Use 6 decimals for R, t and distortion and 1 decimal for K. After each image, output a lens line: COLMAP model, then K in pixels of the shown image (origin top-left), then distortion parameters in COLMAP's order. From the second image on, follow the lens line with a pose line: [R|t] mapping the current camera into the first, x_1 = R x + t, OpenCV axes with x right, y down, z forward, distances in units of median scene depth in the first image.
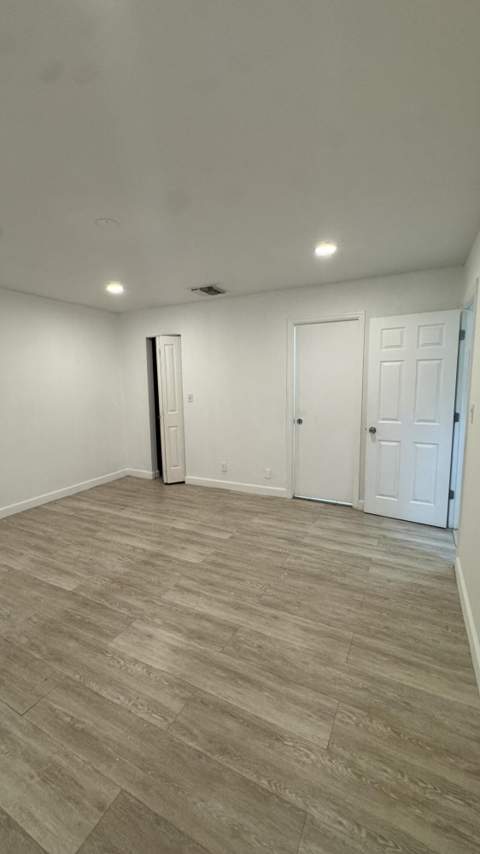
lens RADIAL K [[342.7, 0, 241.7], [0, 342.7, 421.8], [0, 0, 1]] dist [-0.002431, 0.000188]
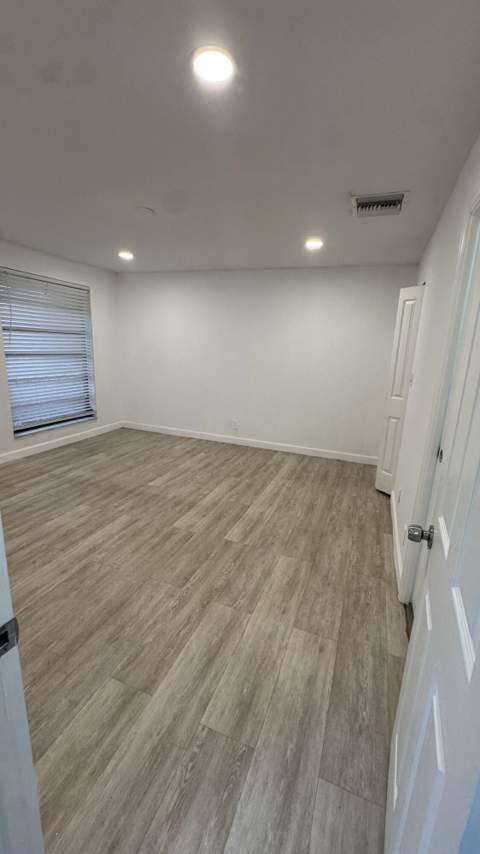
lens RADIAL K [[342.7, 0, 242.1], [0, 342.7, 429.8], [0, 0, 1]] dist [-0.002431, 0.000188]
pose [[0.093204, 0.250742, -0.963557, 0.710742], [-0.159632, 0.959013, 0.234118, -0.117981], [0.982767, 0.131994, 0.129411, 0.913315]]
